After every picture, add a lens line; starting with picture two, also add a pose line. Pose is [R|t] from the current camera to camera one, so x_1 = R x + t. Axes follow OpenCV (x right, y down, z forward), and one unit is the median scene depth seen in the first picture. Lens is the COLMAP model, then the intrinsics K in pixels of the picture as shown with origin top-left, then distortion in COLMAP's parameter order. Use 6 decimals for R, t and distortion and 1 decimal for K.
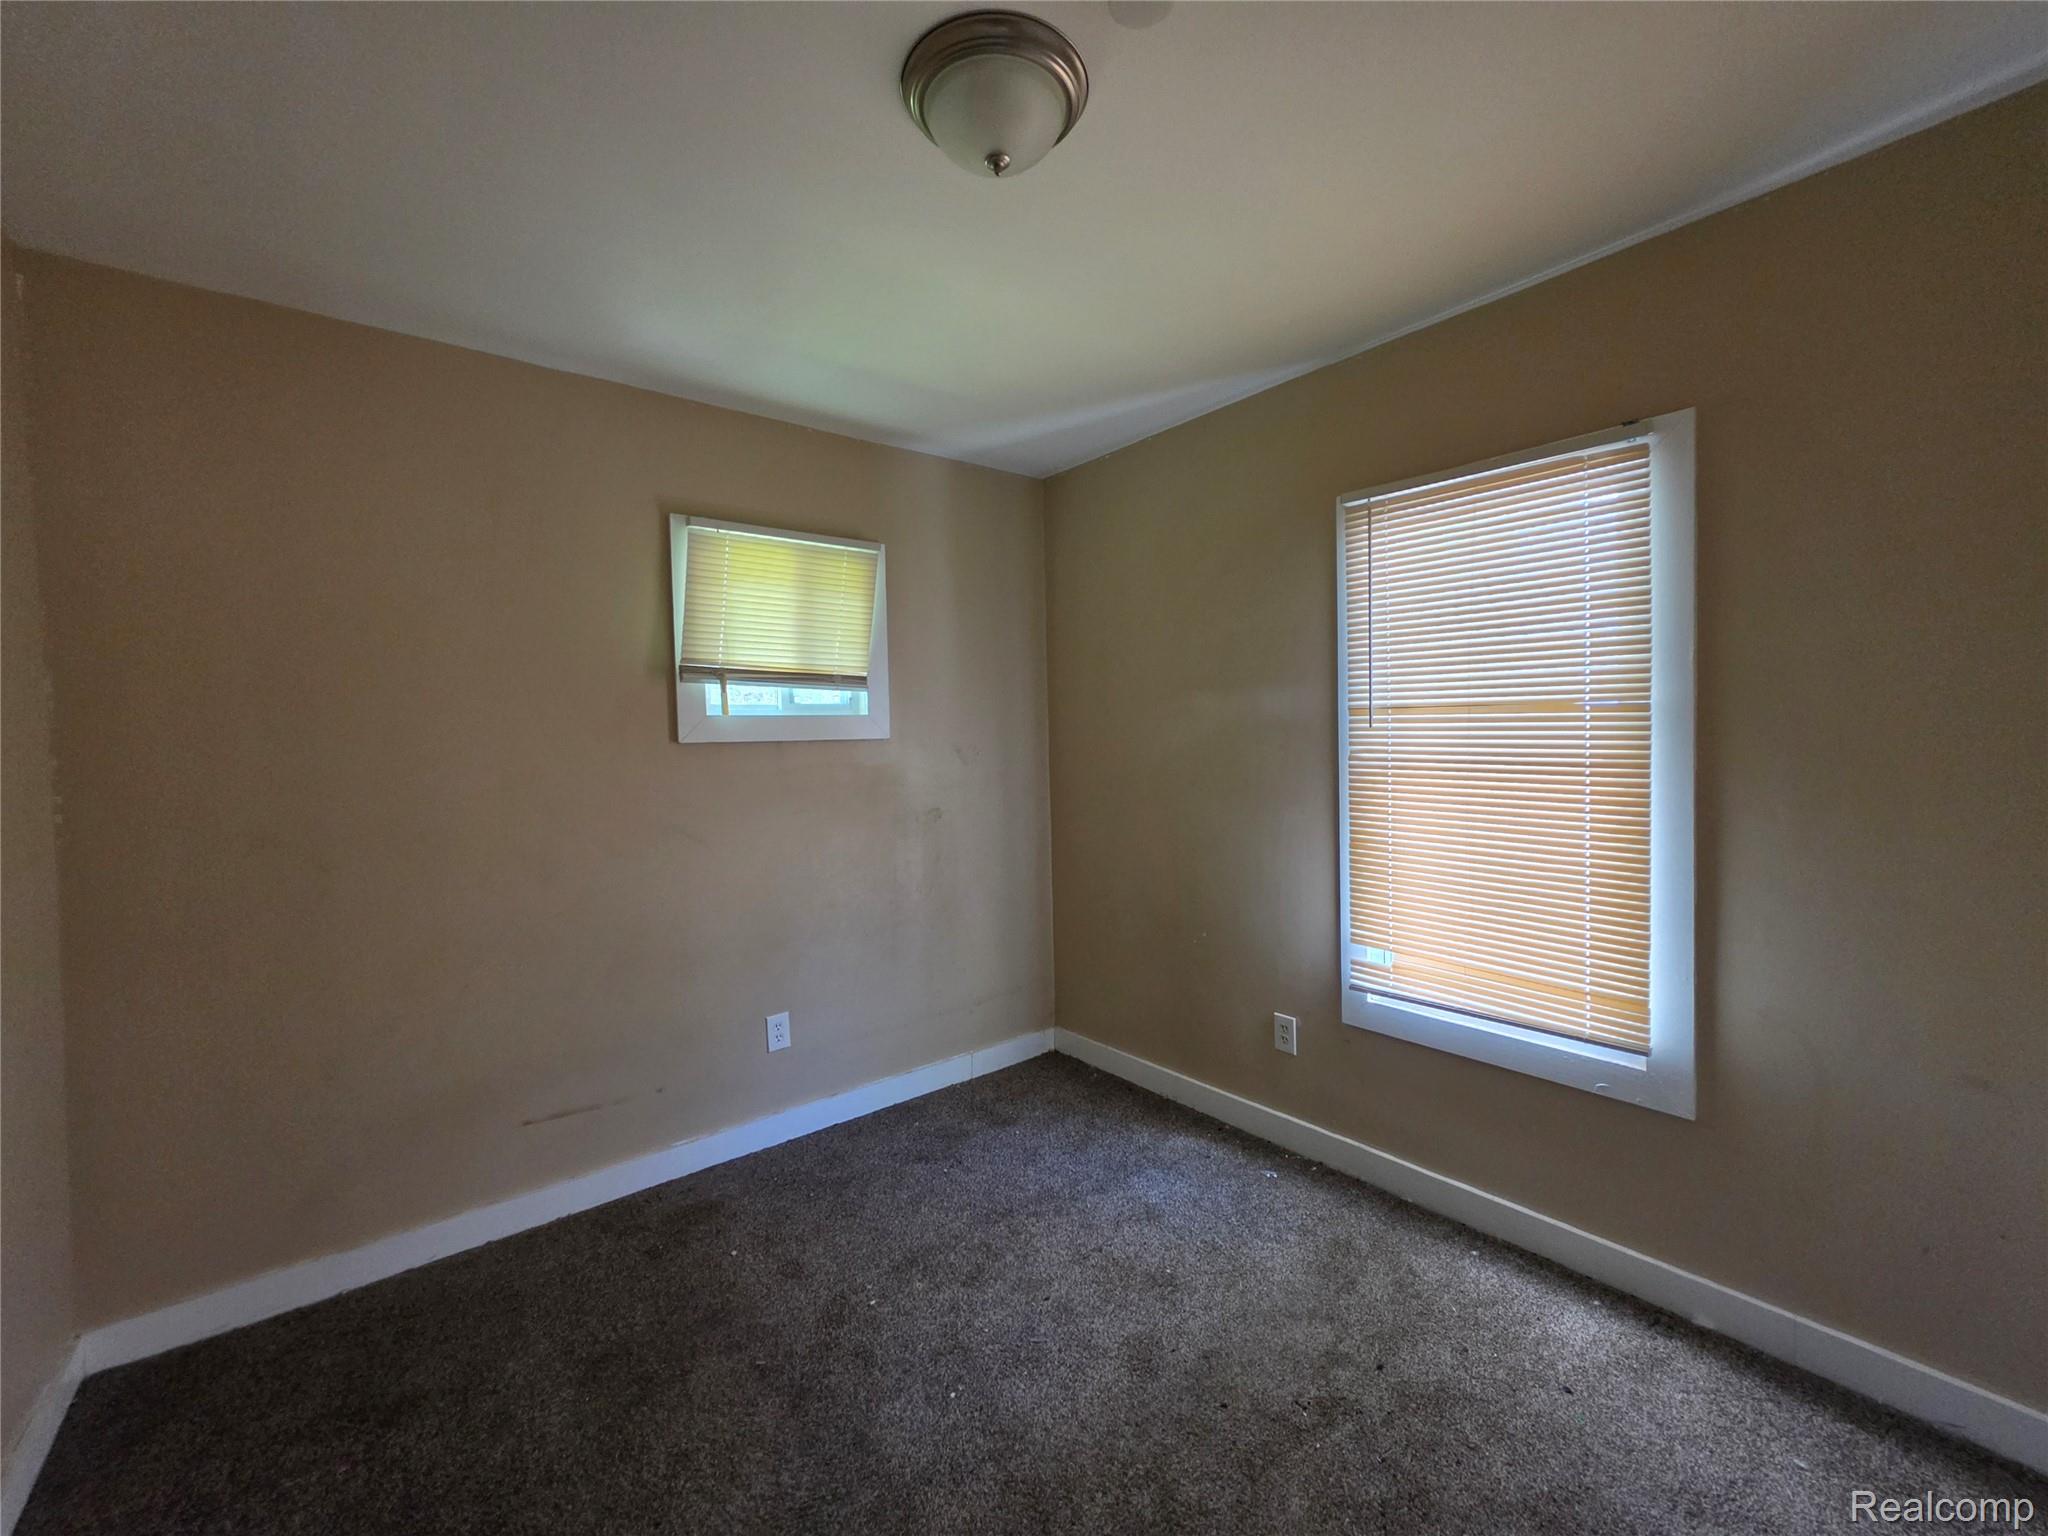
lens RADIAL K [[817.2, 0, 1014.6], [0, 817.2, 773.9], [0, 0, 1]] dist [-0.001523, 0.000605]
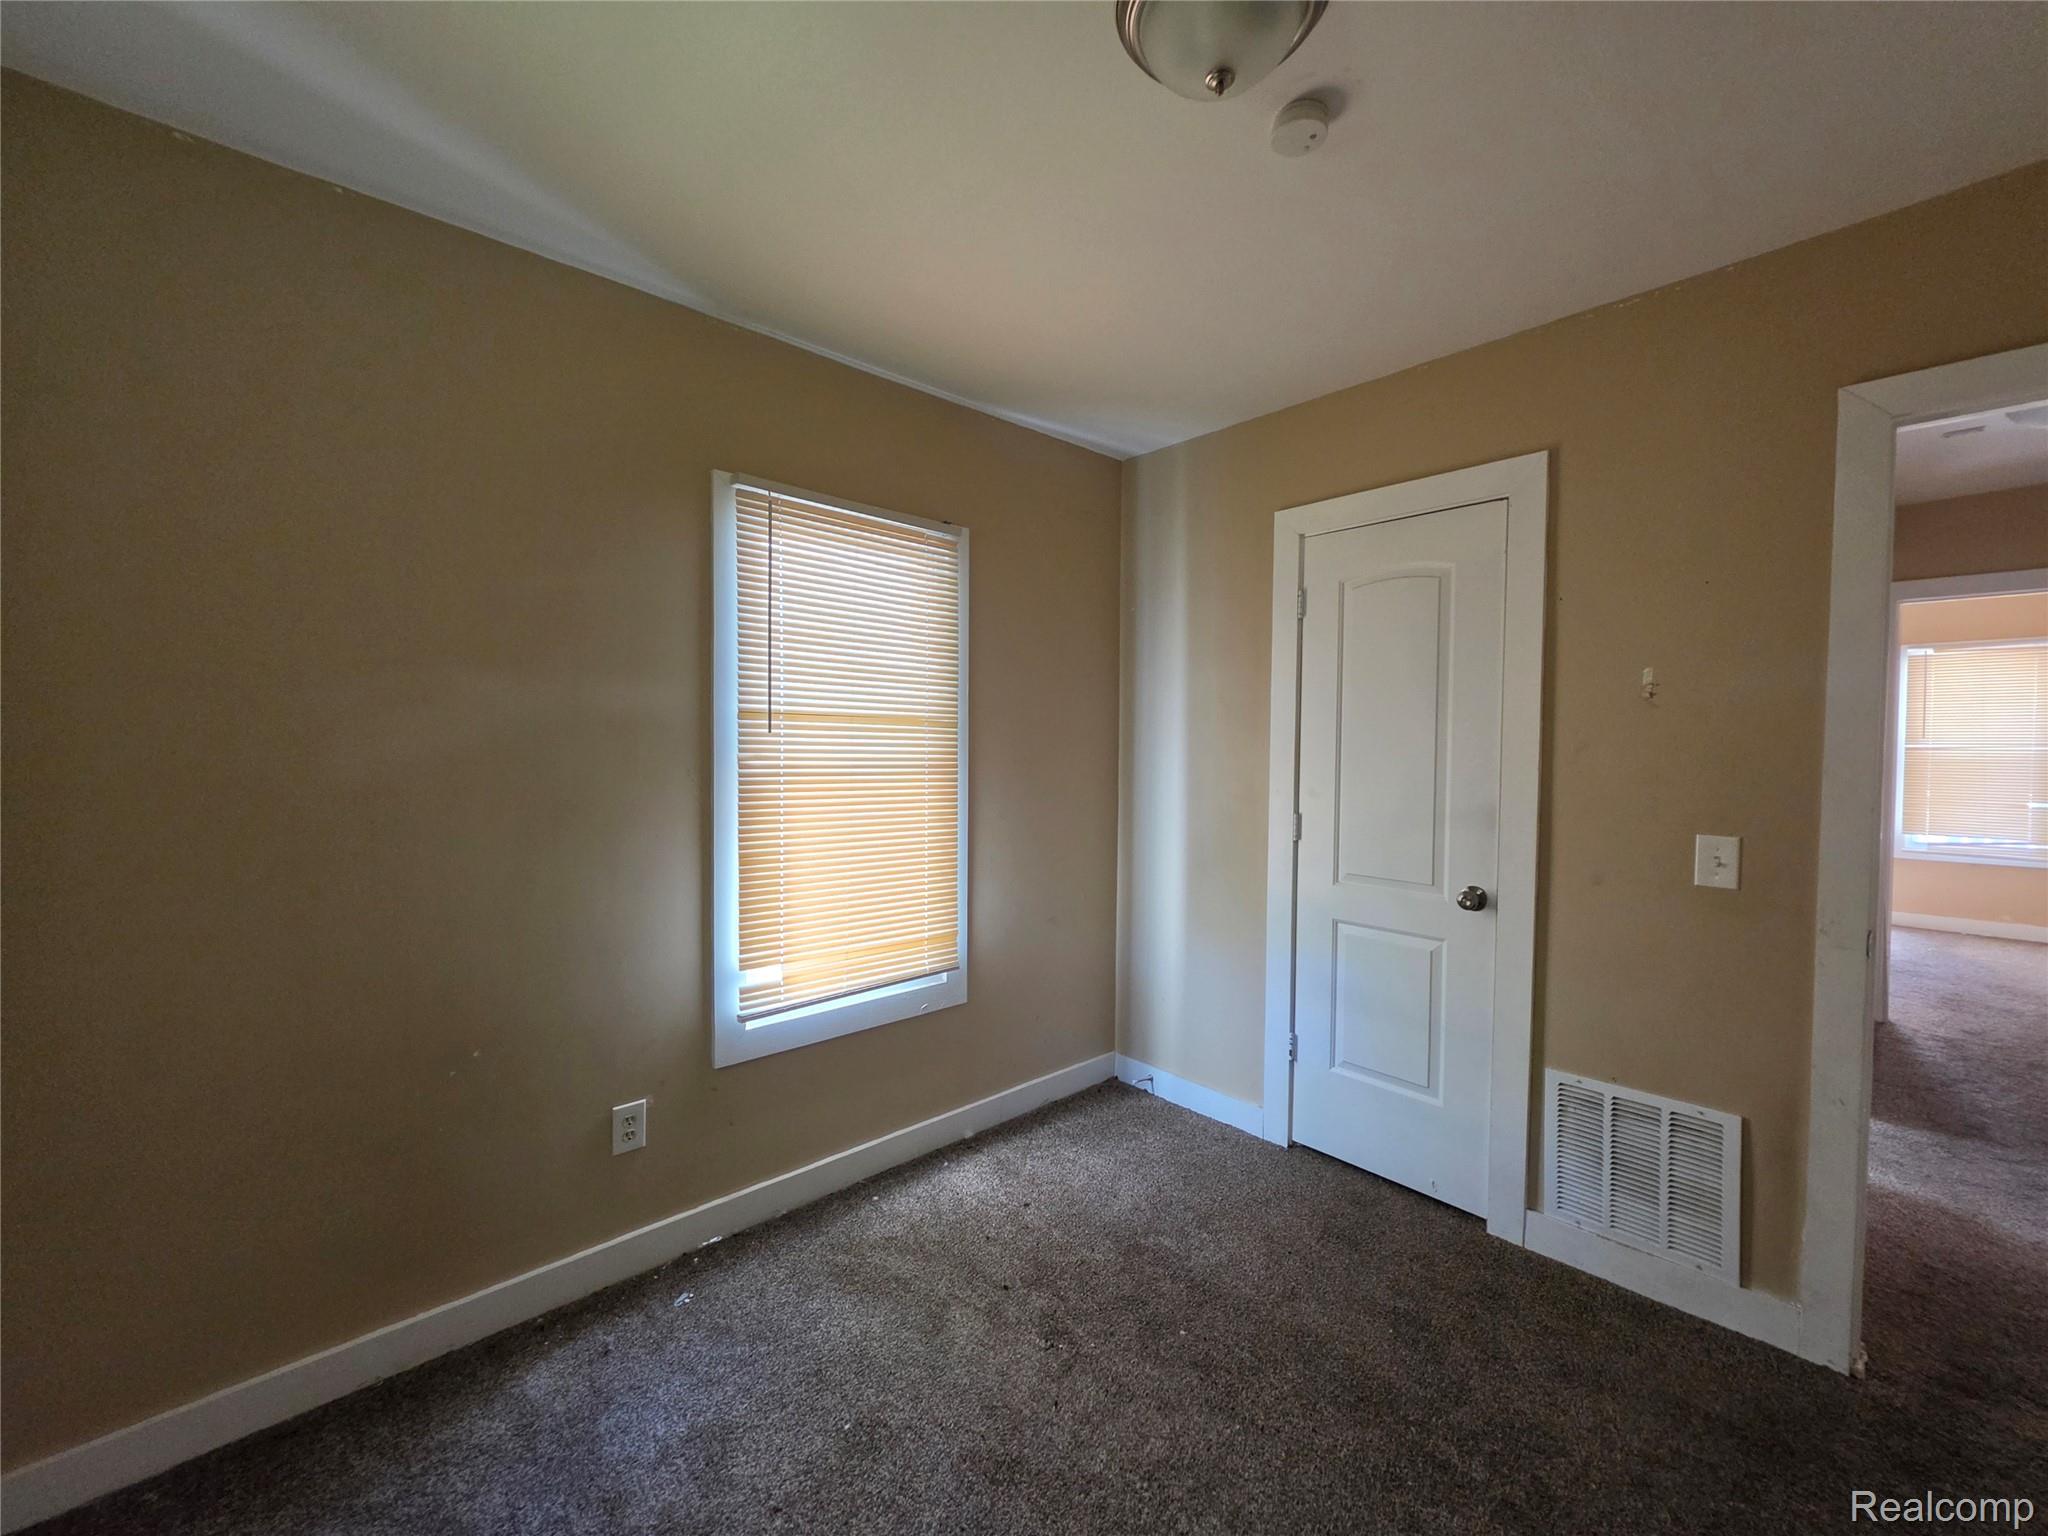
lens RADIAL K [[817.2, 0, 1022.7], [0, 817.2, 770.5], [0, 0, 1]] dist [-0.001523, 0.000605]
pose [[-0.062218, -0.013139, 0.997976, -0.528903], [0.042681, 0.998964, 0.015813, -0.015971], [-0.997150, 0.043578, -0.061593, 0.770249]]
